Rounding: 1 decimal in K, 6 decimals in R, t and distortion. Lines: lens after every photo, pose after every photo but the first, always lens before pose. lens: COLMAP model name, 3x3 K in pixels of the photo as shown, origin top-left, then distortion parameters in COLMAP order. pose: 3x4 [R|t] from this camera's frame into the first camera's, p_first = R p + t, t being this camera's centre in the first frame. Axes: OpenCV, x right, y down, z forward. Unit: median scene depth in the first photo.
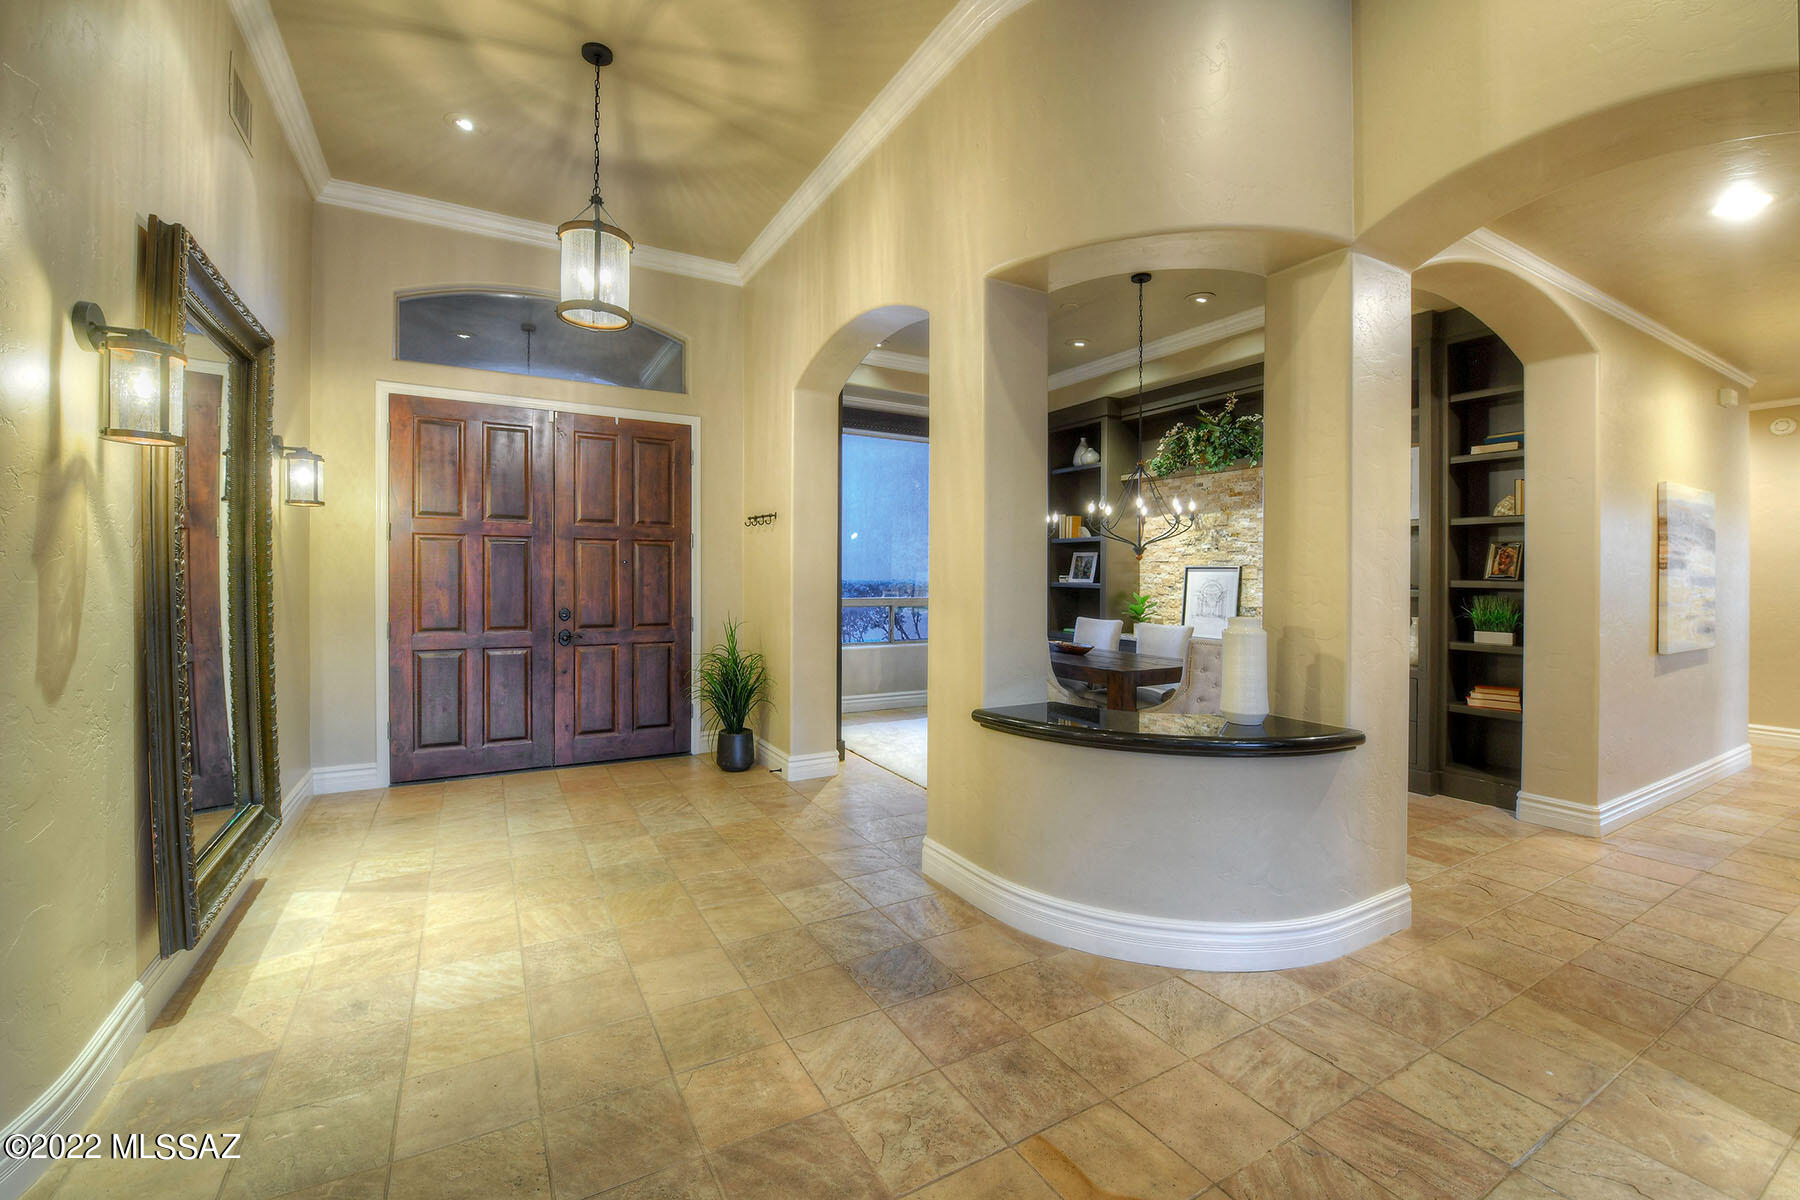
lens RADIAL K [[750.1, 0, 875.7], [0, 750.1, 564.5], [0, 0, 1]] dist [-0.008614, -0.005100]
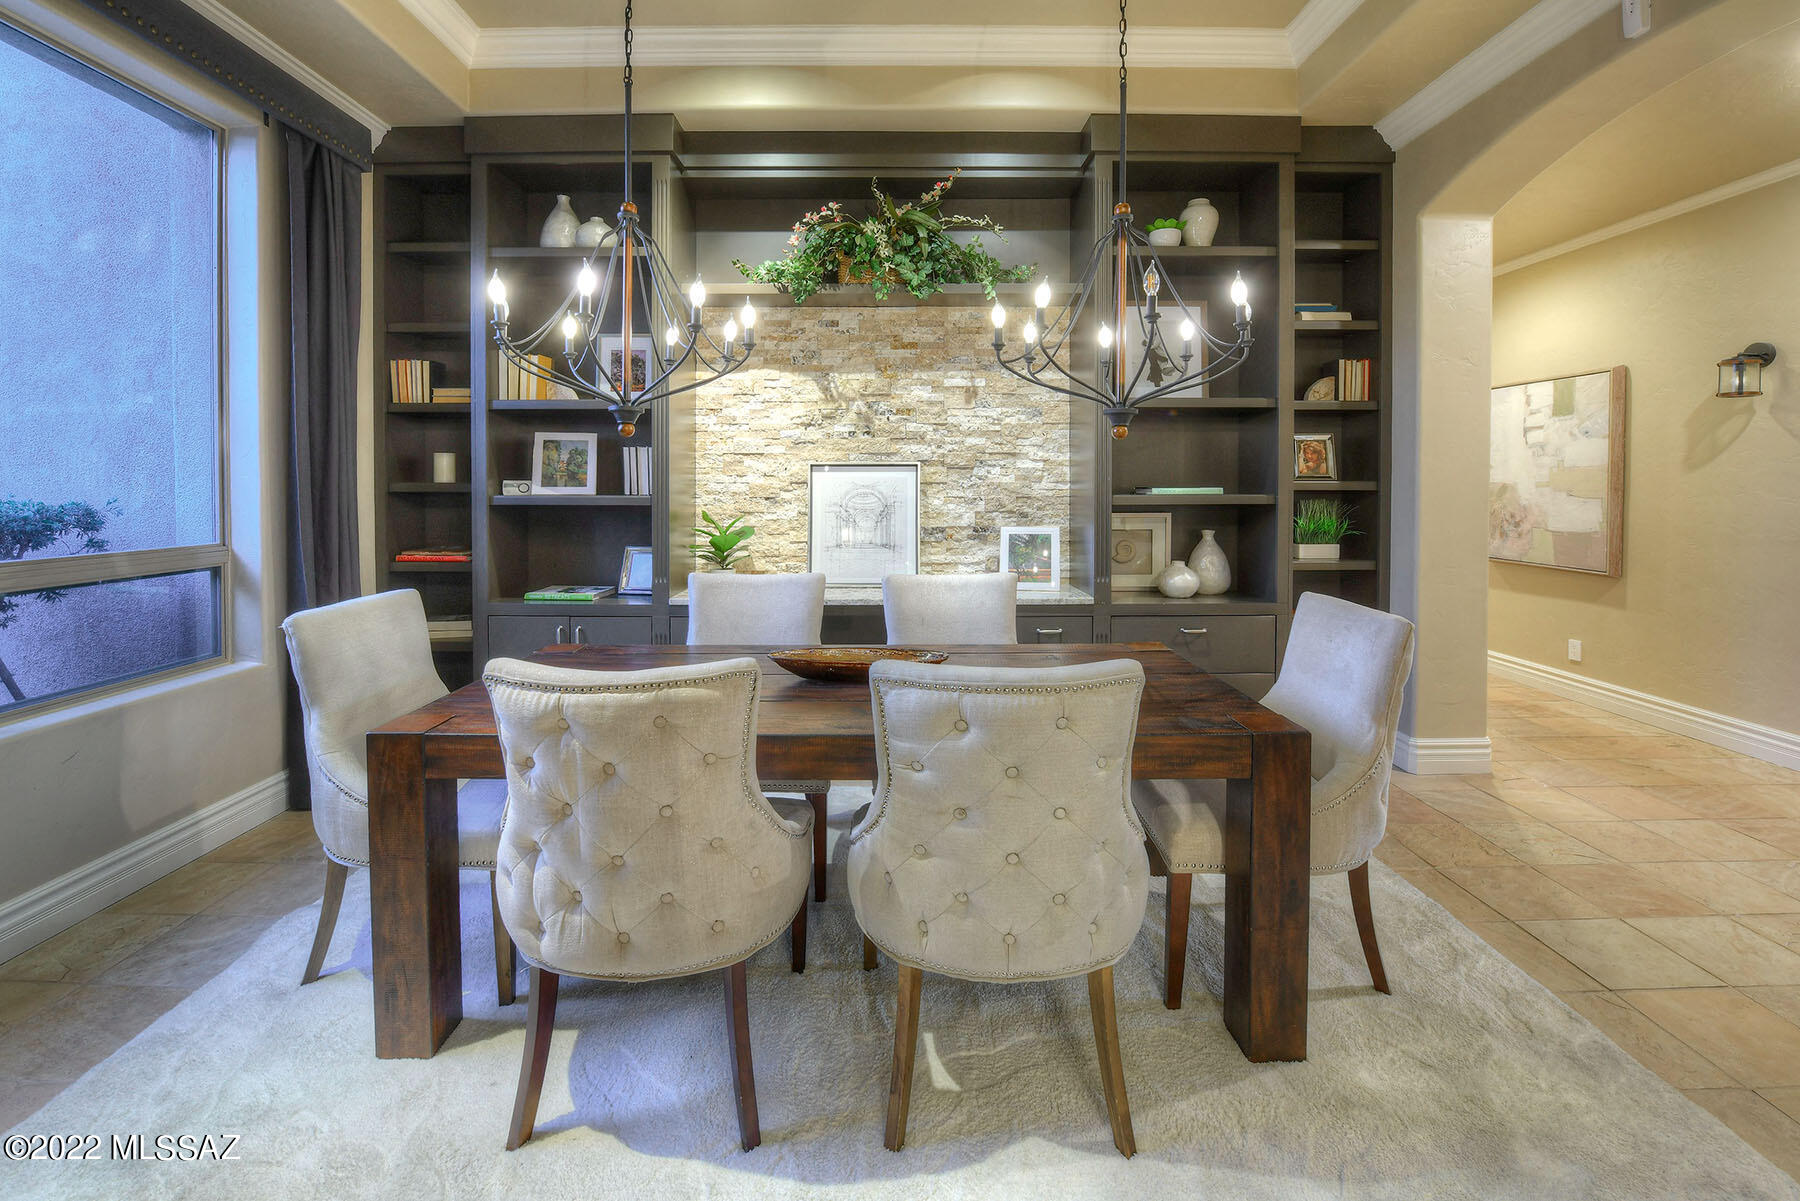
lens RADIAL K [[760.4, 0, 904.3], [0, 760.4, 488.0], [0, 0, 1]] dist [-0.000566, -0.005209]
pose [[0.462033, -0.015939, 0.886719, -0.073855], [-0.005172, 0.999773, 0.020667, 0.010186], [-0.886848, -0.014135, 0.461846, 0.691211]]
